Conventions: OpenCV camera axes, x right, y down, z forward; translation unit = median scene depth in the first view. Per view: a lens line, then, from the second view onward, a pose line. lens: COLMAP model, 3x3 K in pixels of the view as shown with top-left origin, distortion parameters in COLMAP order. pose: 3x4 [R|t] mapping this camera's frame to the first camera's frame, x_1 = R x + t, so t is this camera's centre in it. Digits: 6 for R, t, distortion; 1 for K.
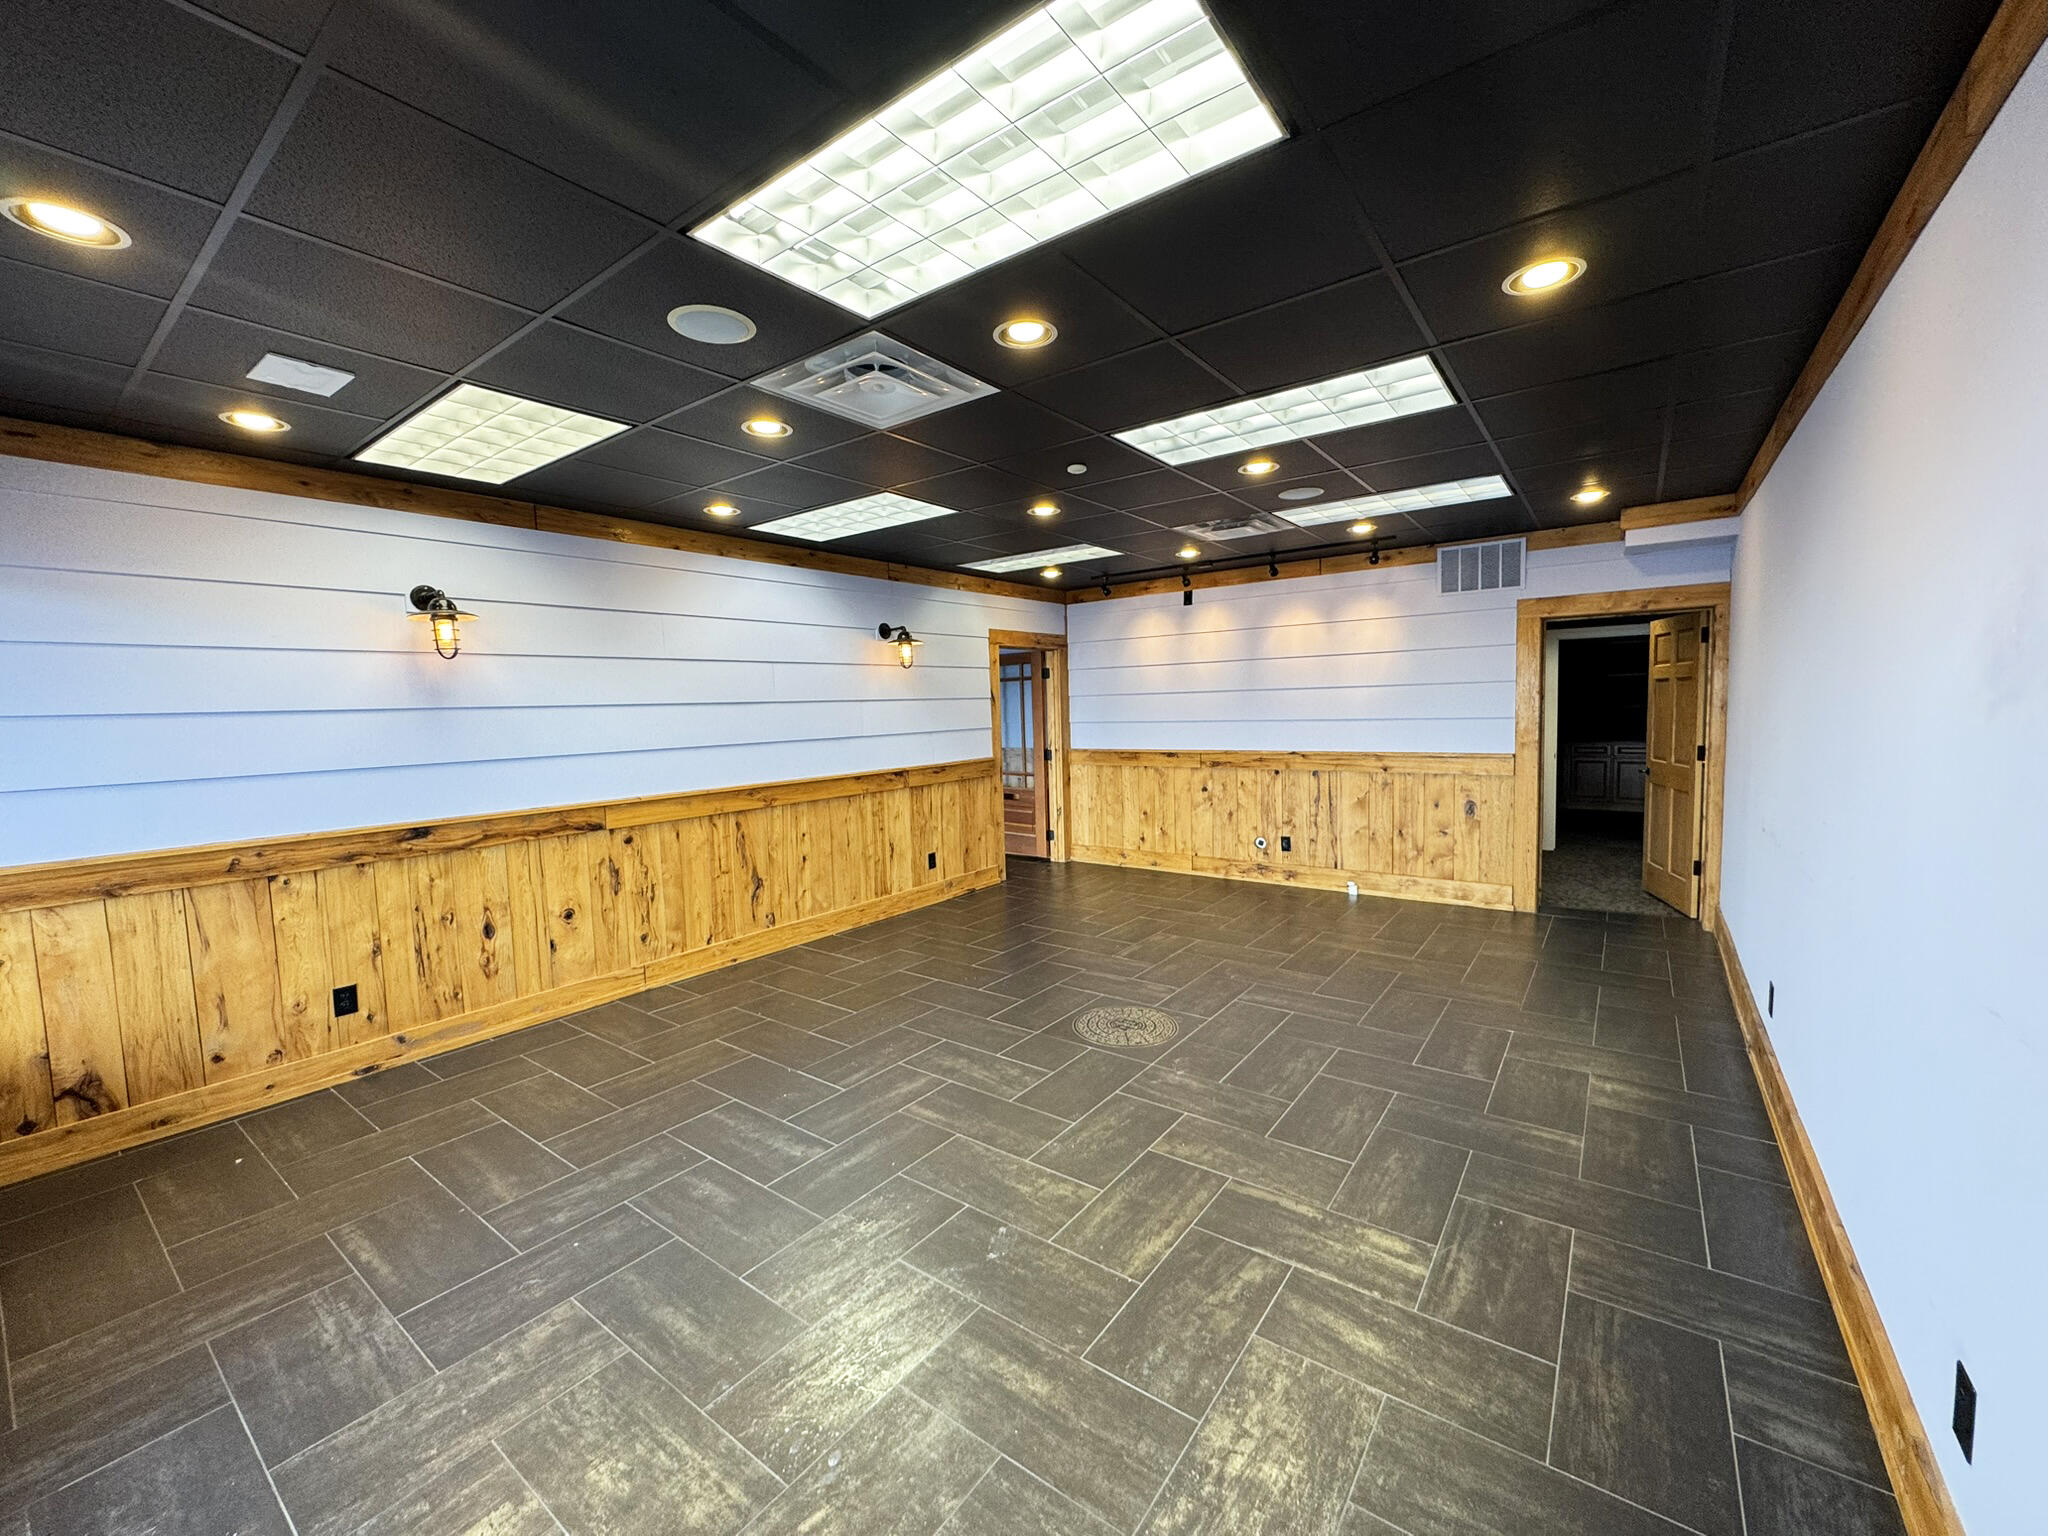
lens RADIAL K [[814.3, 0, 1024.0], [0, 814.3, 768.0], [0, 0, 1]] dist [-0.002268, -0.000020]
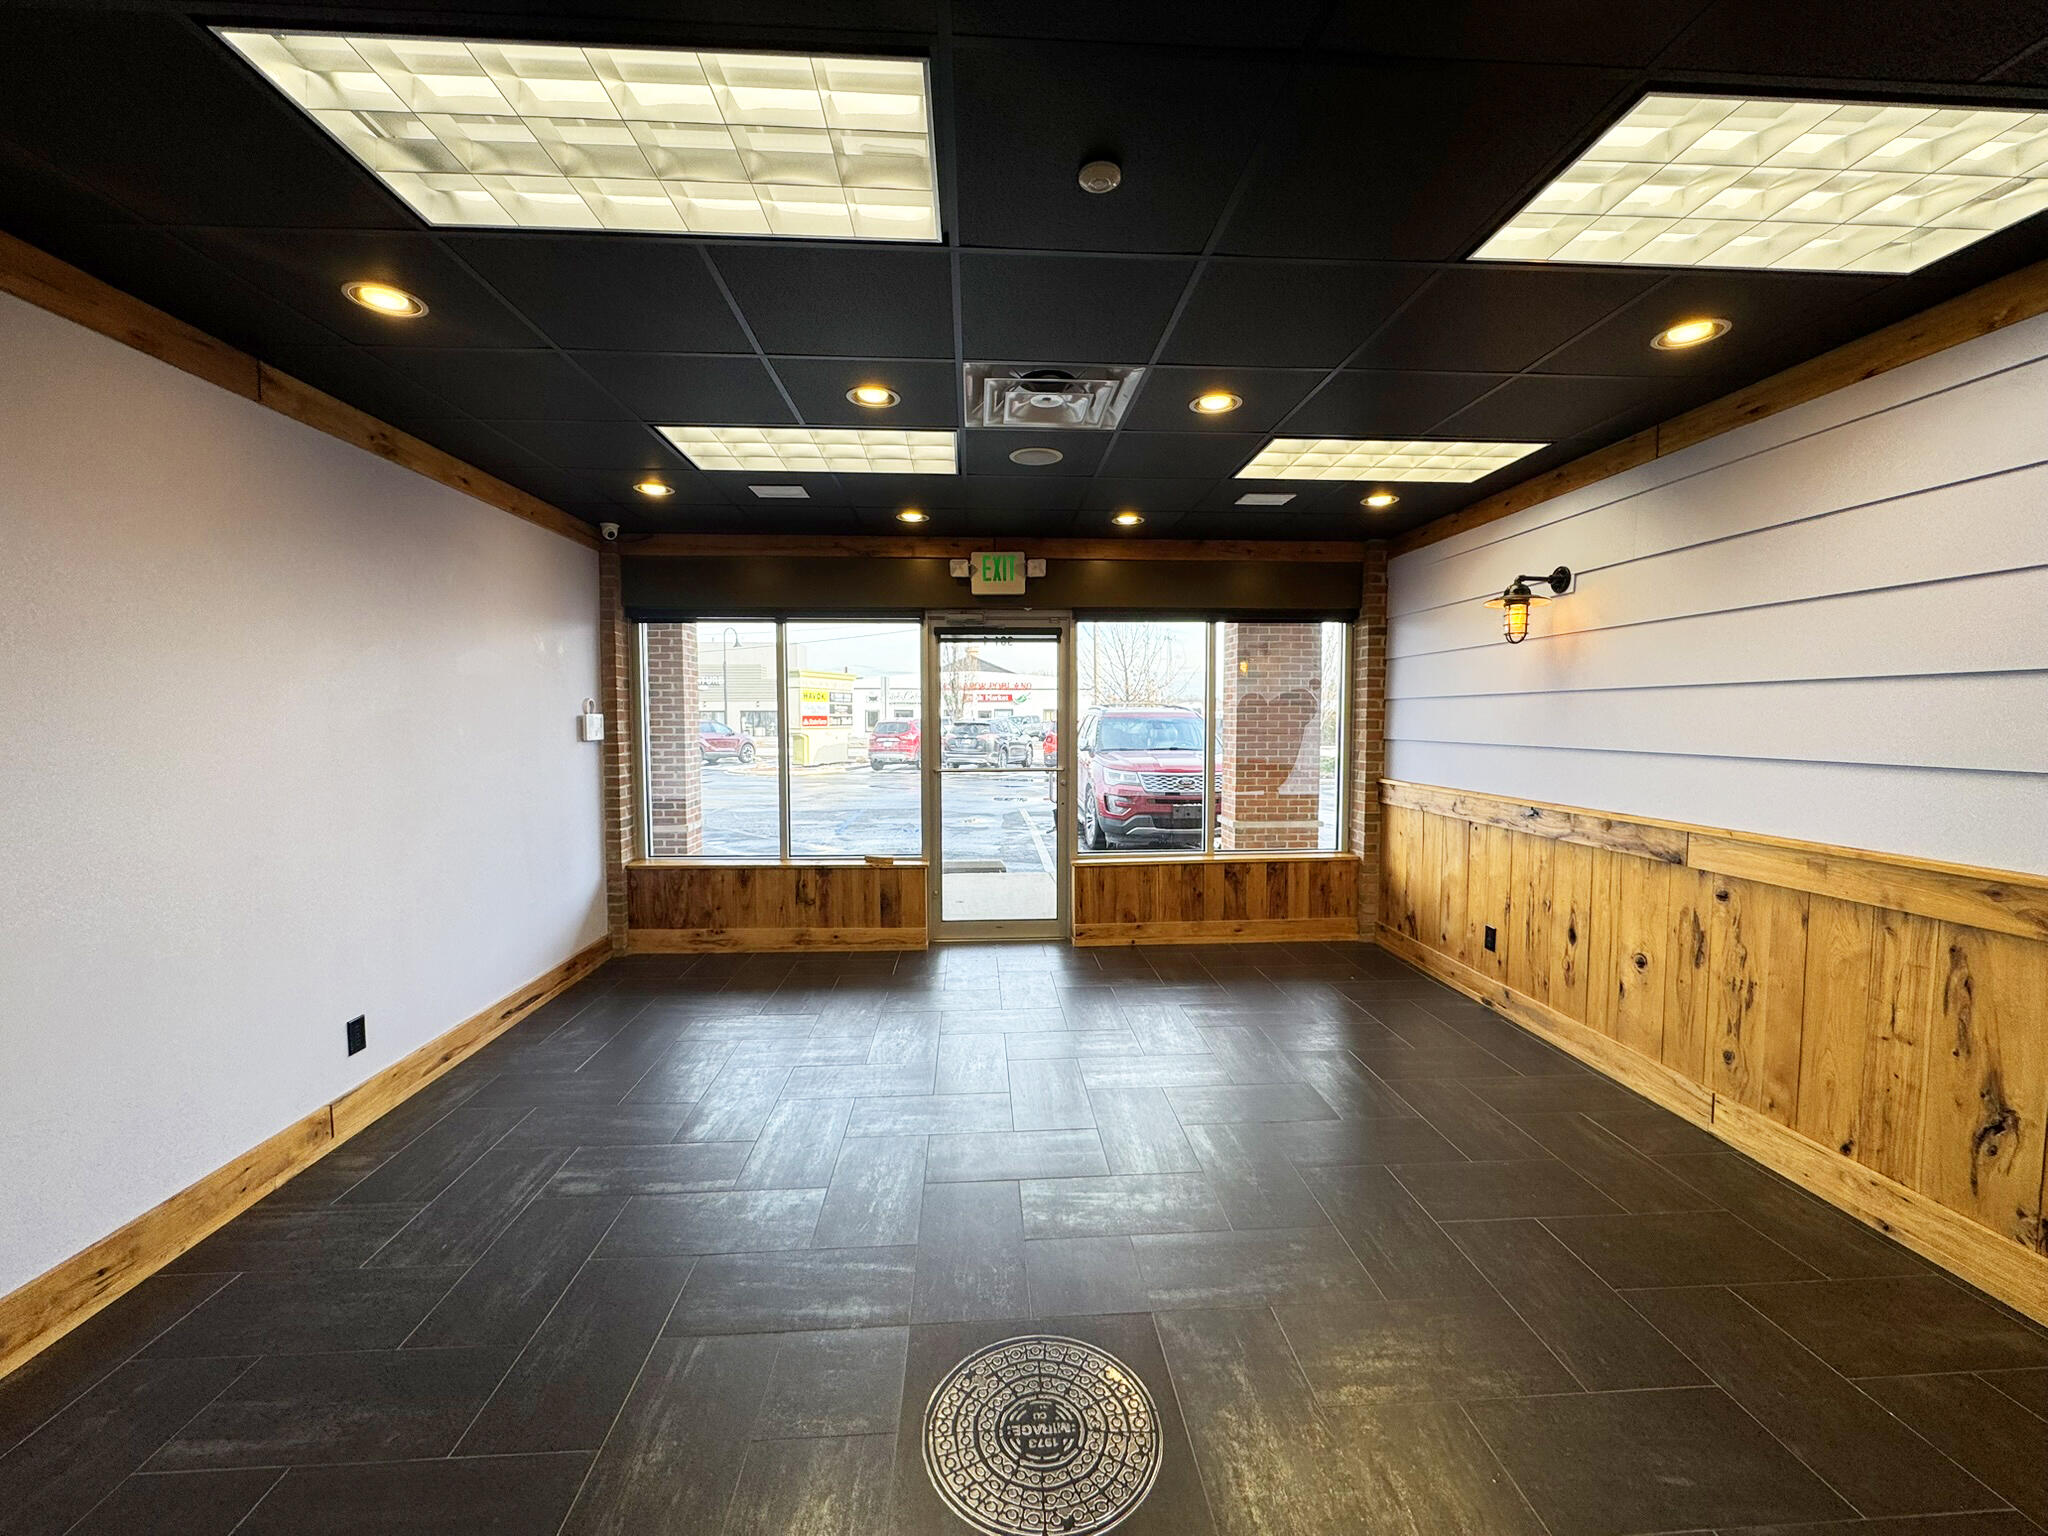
lens RADIAL K [[814.3, 0, 1024.0], [0, 814.3, 768.0], [0, 0, 1]] dist [-0.002268, -0.000020]
pose [[-0.766615, 0.070561, -0.638219, 0.459535], [-0.024671, 0.989973, 0.139086, -0.117168], [0.641633, 0.122371, -0.757187, 1.527755]]
